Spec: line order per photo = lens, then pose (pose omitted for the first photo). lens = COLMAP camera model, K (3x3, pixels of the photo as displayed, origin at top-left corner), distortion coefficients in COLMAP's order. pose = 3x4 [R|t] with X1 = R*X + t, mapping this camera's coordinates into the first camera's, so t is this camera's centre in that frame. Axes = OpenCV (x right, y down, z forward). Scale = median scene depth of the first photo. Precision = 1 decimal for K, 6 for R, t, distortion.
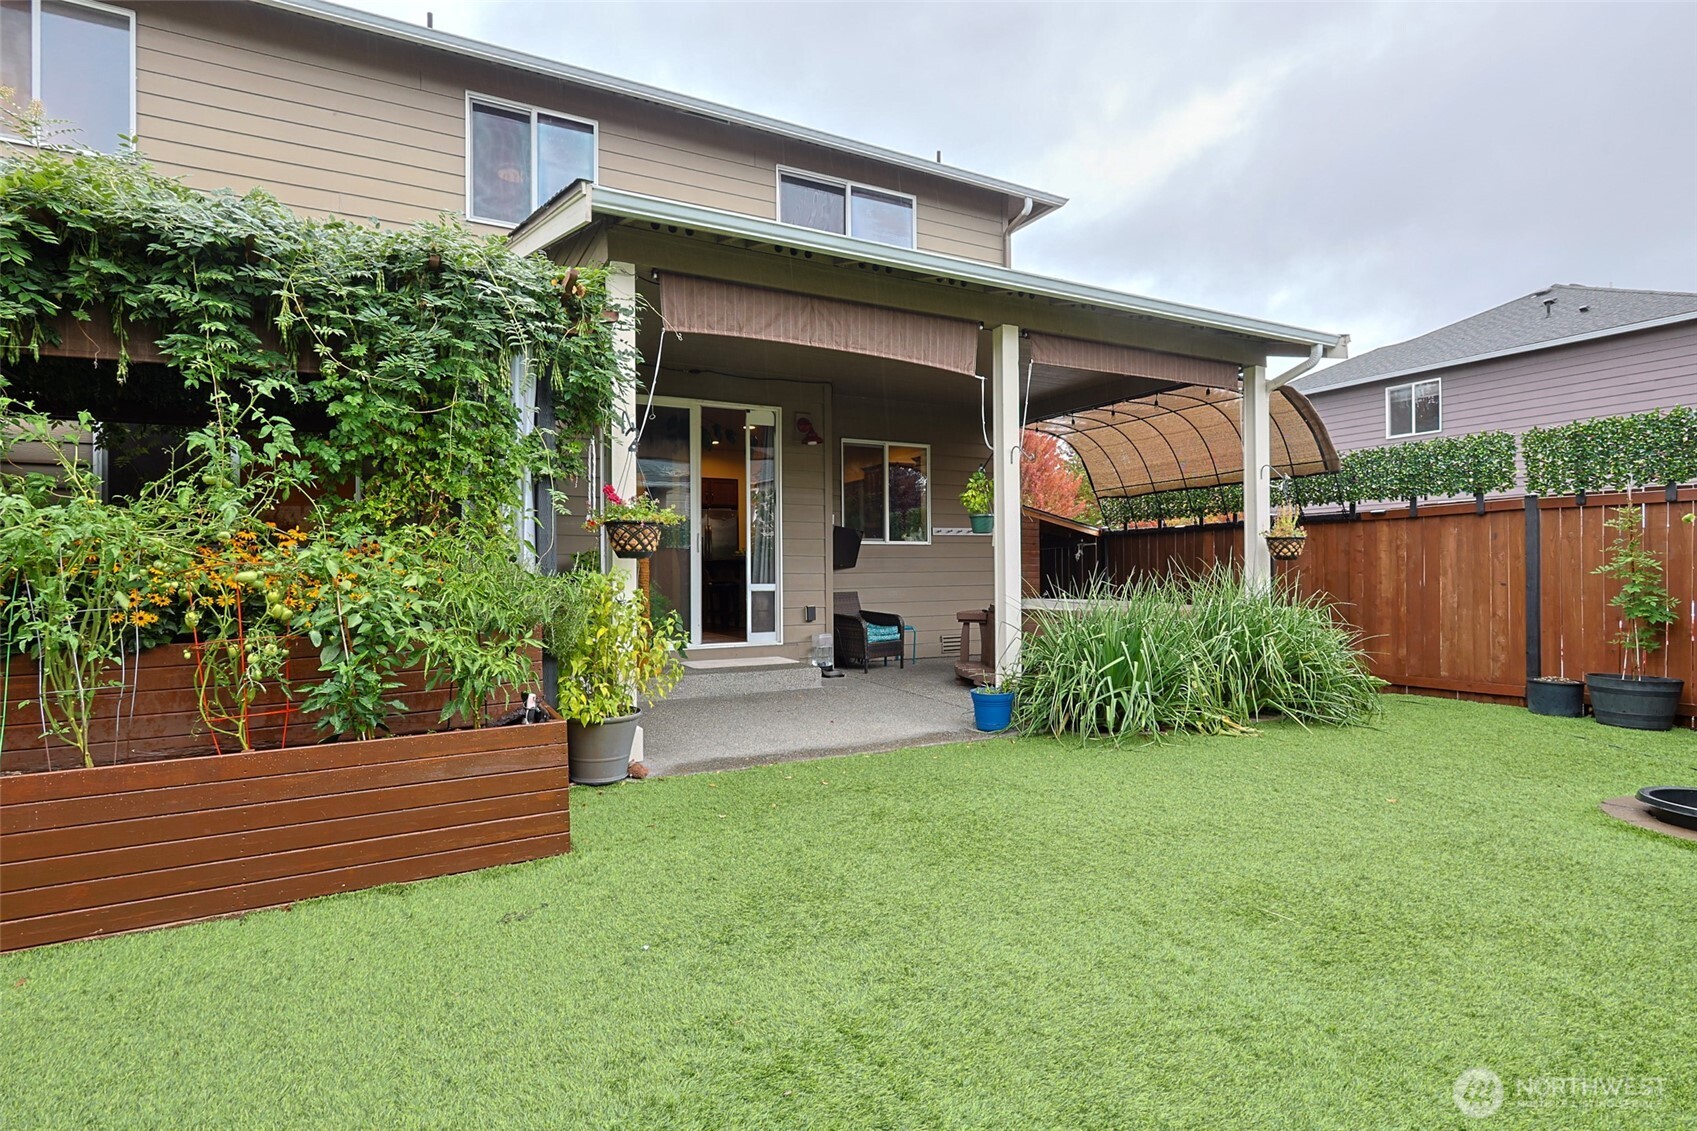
lens RADIAL K [[886.4, 0, 839.8], [0, 886.4, 574.5], [0, 0, 1]] dist [0.000916, 0.000570]
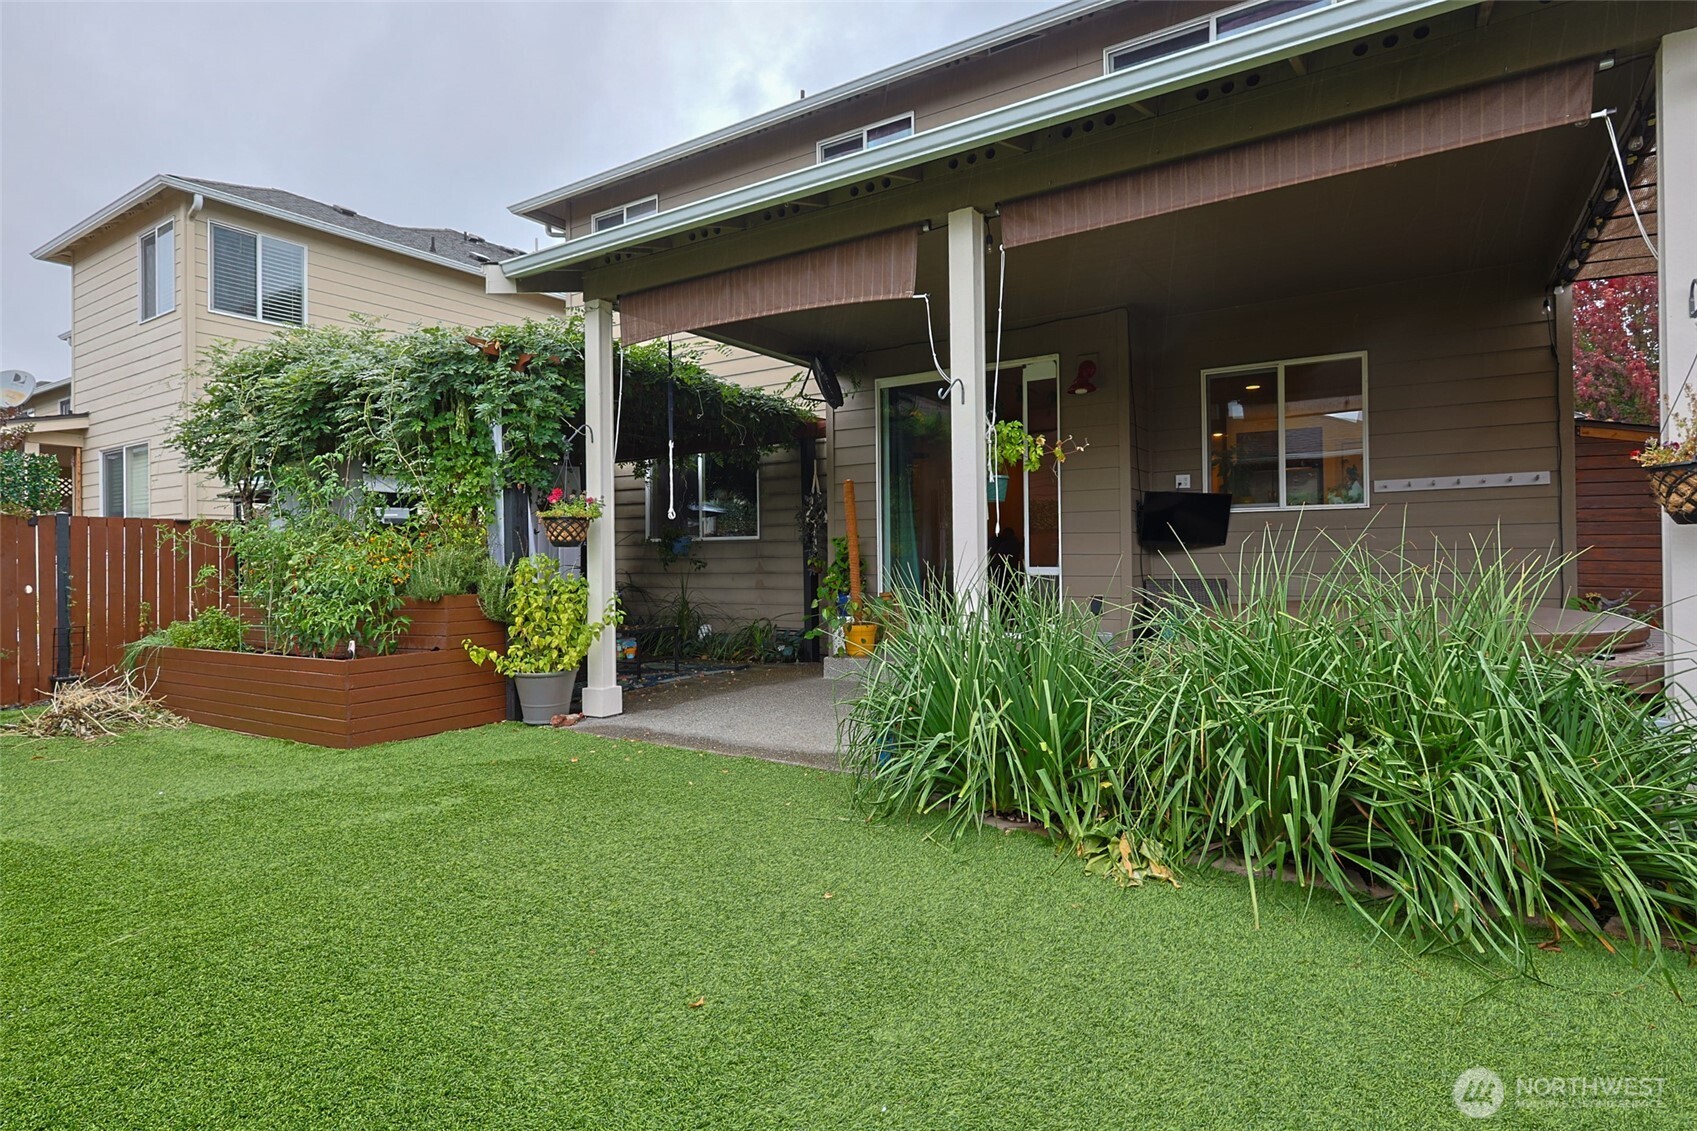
lens RADIAL K [[886.4, 0, 841.1], [0, 886.4, 554.4], [0, 0, 1]] dist [0.000916, 0.000570]
pose [[0.471592, 0.001791, -0.881815, 0.760081], [0.006987, 0.999959, 0.005768, -0.009887], [0.881789, -0.008882, 0.471560, 0.570275]]
